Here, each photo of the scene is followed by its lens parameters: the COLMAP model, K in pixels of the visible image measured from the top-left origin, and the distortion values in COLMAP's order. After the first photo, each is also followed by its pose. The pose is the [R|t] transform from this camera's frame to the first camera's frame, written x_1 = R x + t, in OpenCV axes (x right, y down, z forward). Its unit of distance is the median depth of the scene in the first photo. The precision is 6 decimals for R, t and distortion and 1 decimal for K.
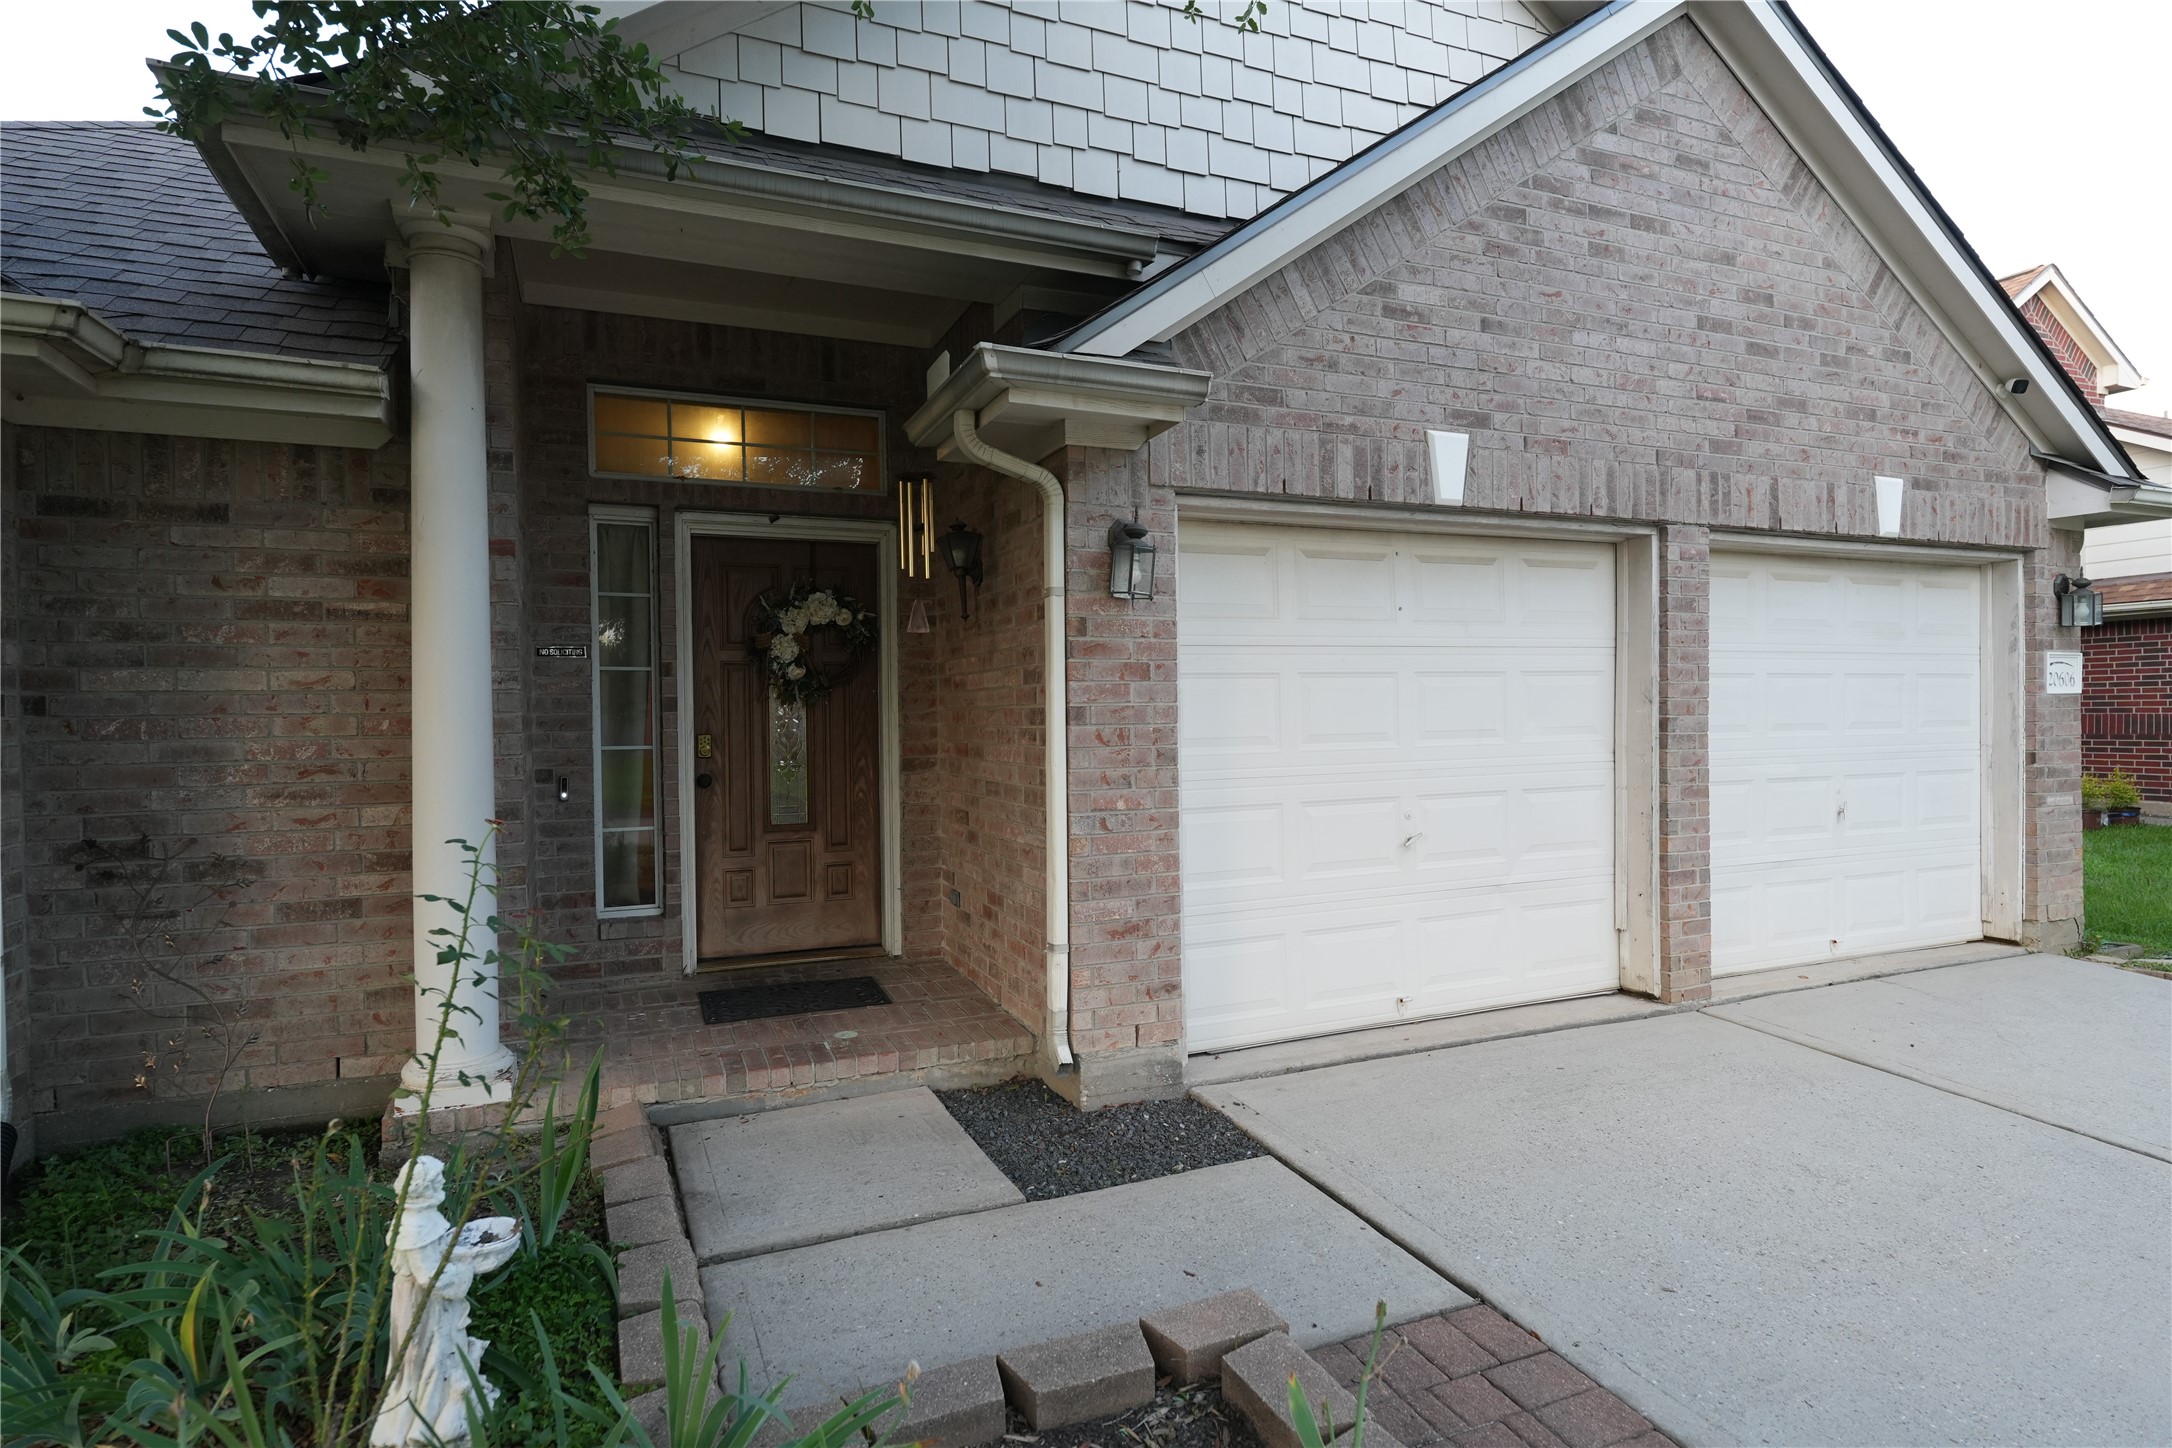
lens RADIAL K [[1154.0, 0, 1089.1], [0, 1154.0, 722.4], [0, 0, 1]] dist [-0.000611, 0.000521]
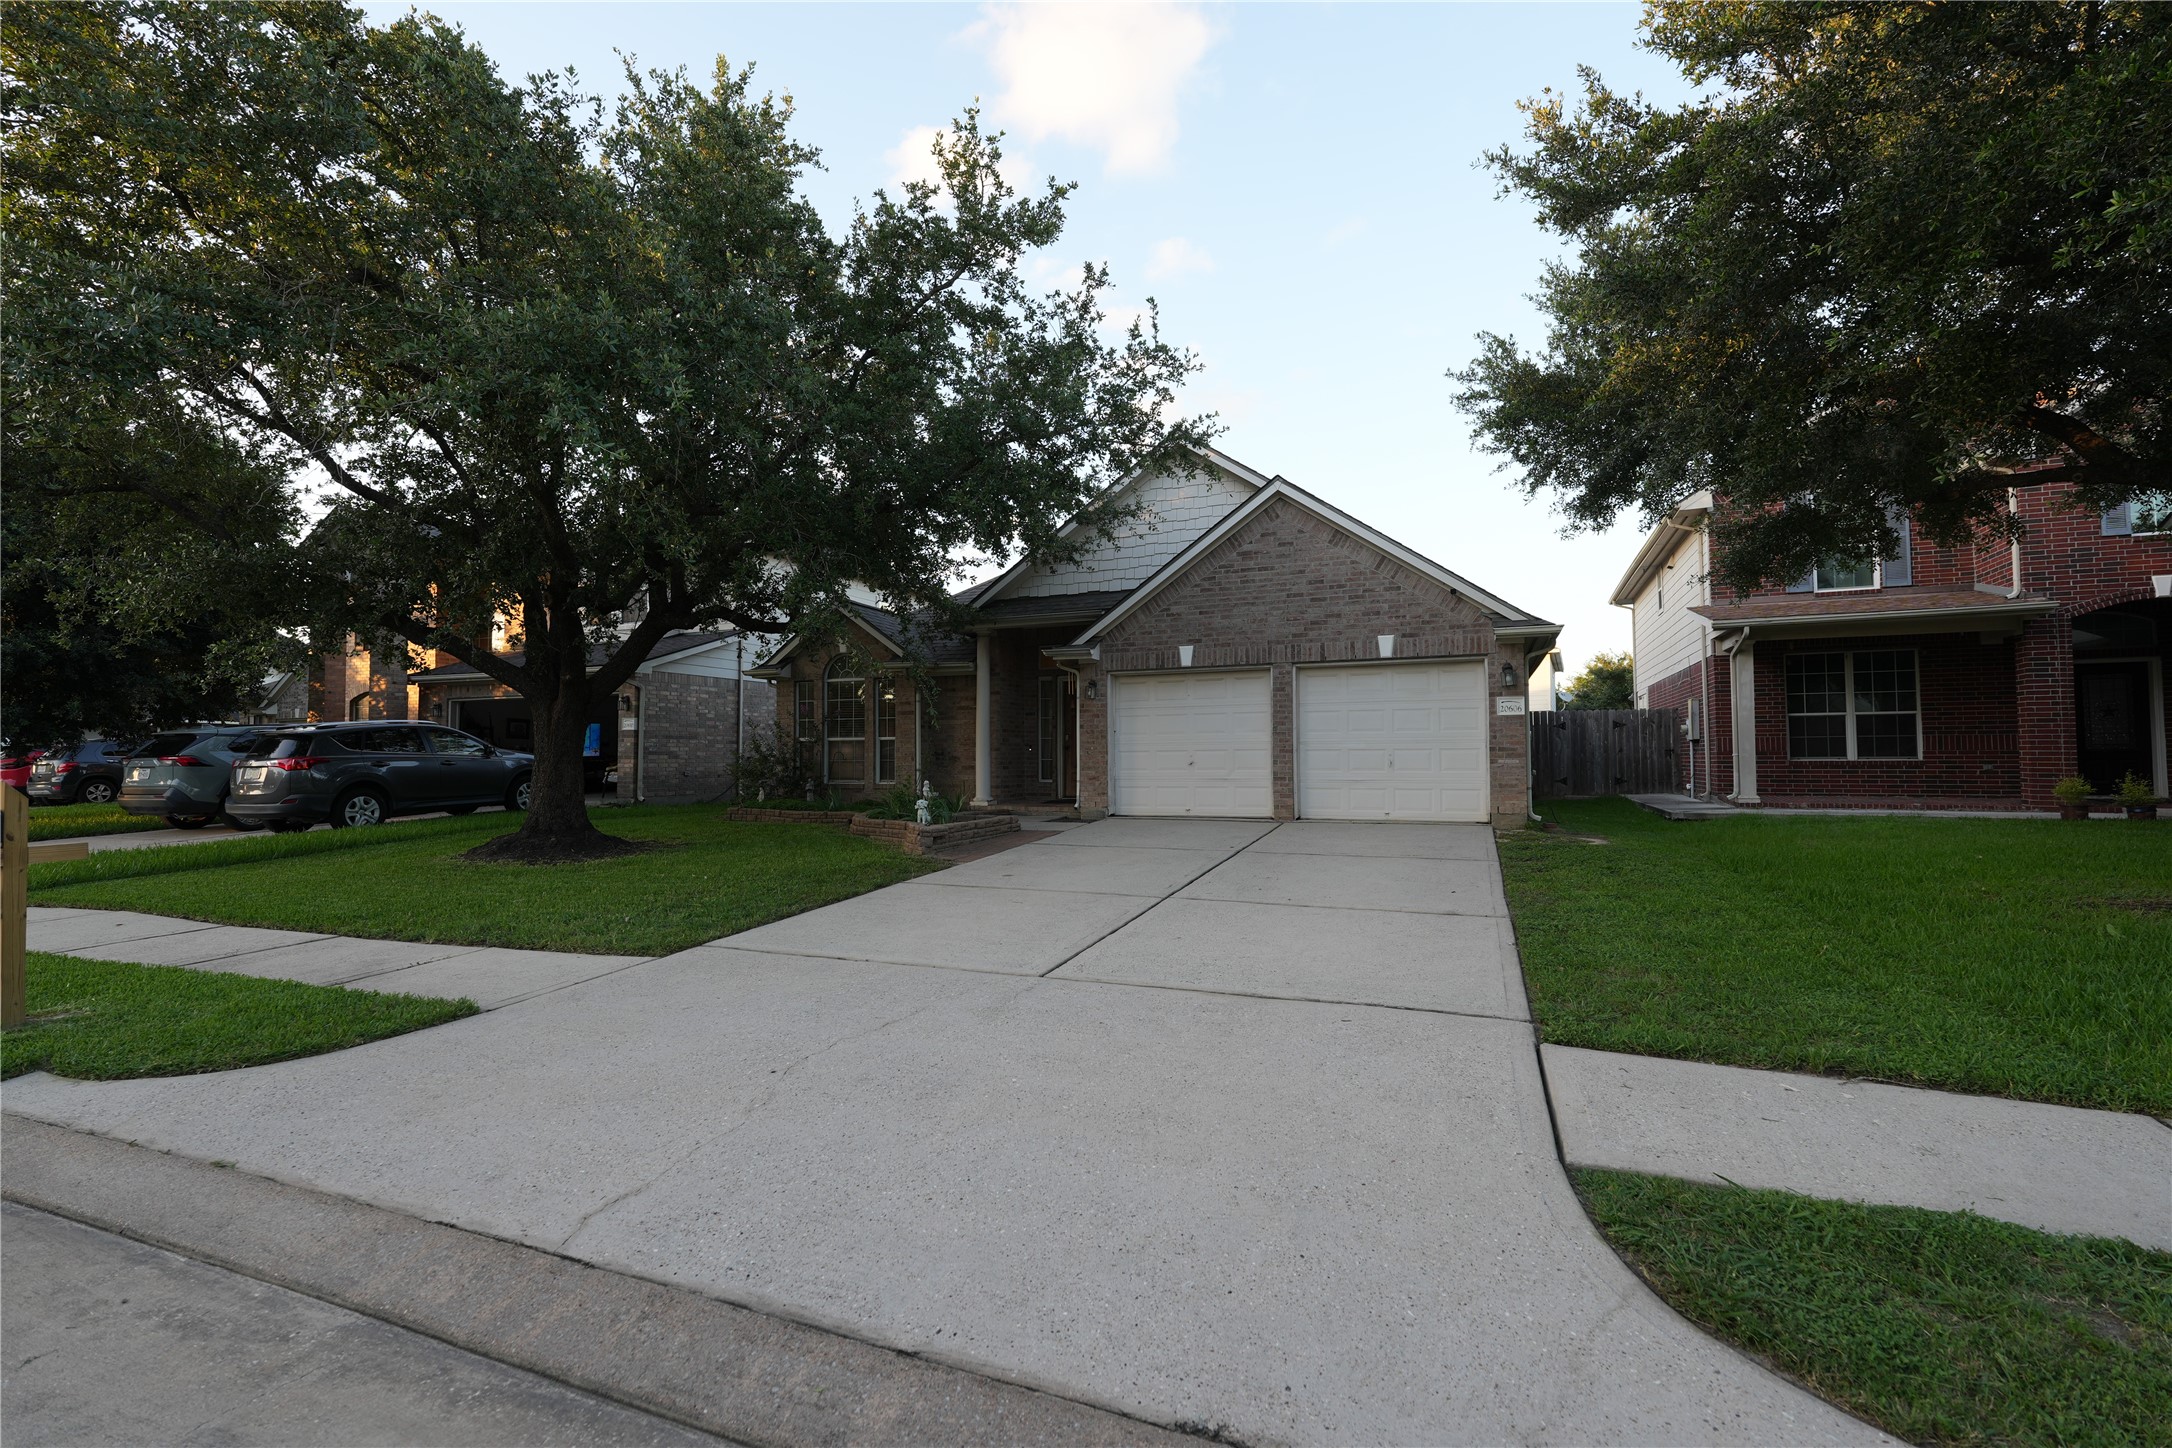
lens RADIAL K [[947.2, 0, 1088.5], [0, 947.2, 722.2], [0, 0, 1]] dist [0.000142, -0.000248]
pose [[0.699431, -0.018673, -0.714457, 2.019033], [-0.010234, 0.999294, -0.036136, 0.083344], [0.714627, 0.032586, 0.698746, -1.147667]]
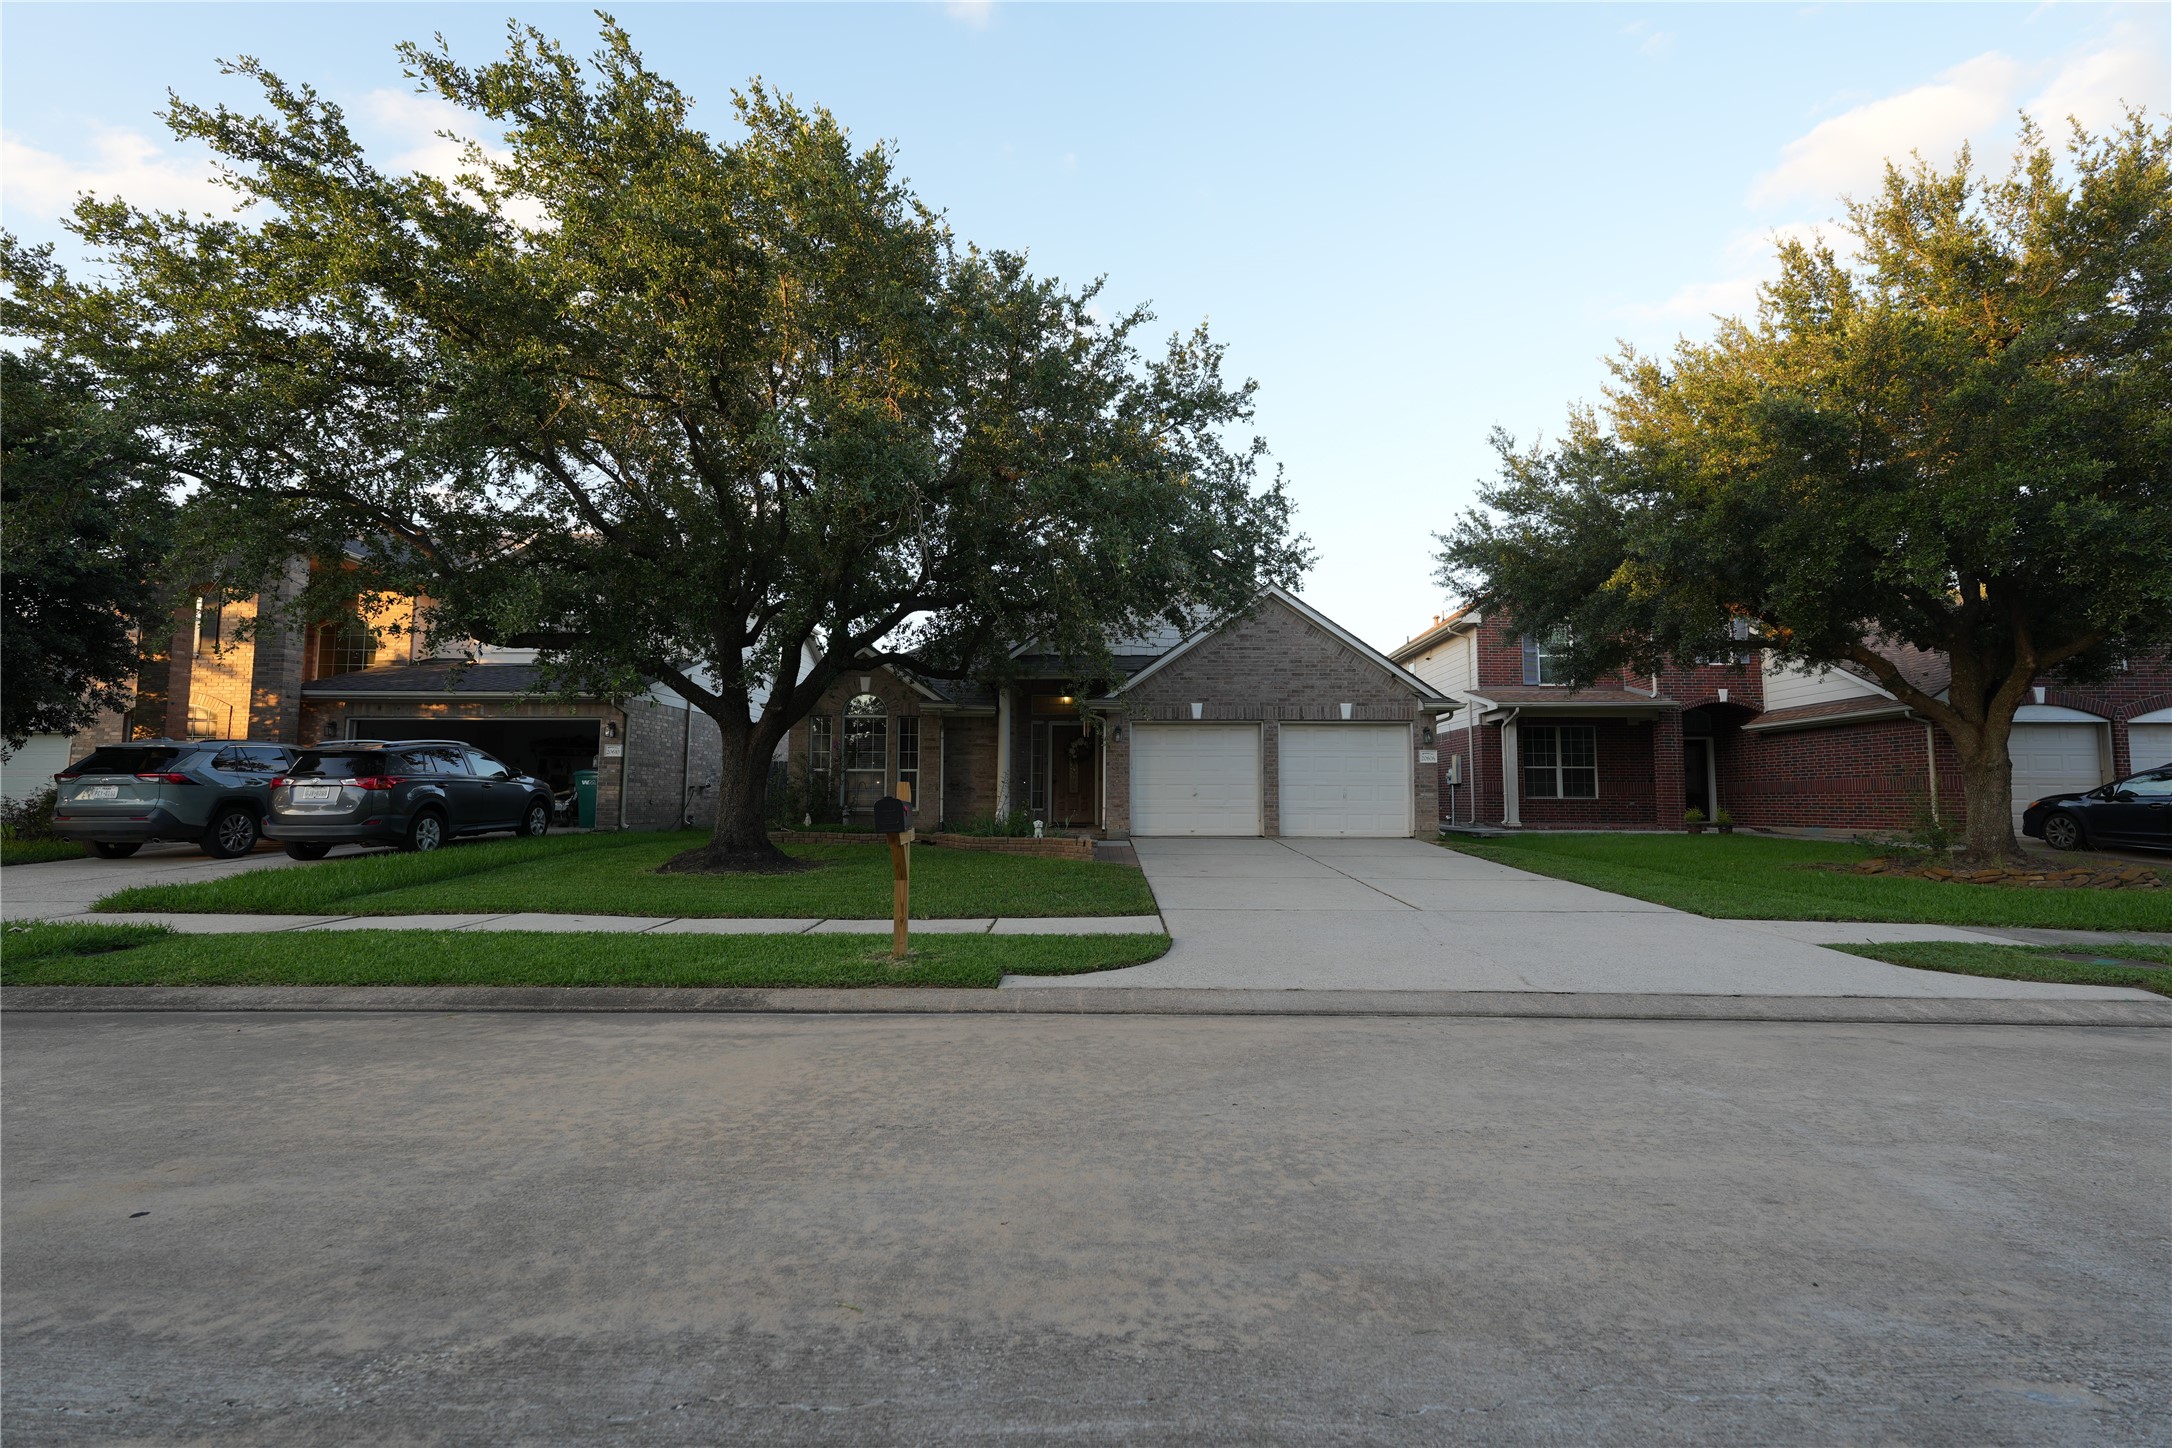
lens RADIAL K [[947.2, 0, 1087.9], [0, 947.2, 723.7], [0, 0, 1]] dist [0.000142, -0.000248]
pose [[0.911833, -0.017022, -0.410207, 1.352232], [-0.019860, 0.996142, -0.085483, 0.146817], [0.410080, 0.086093, 0.907977, -2.390272]]
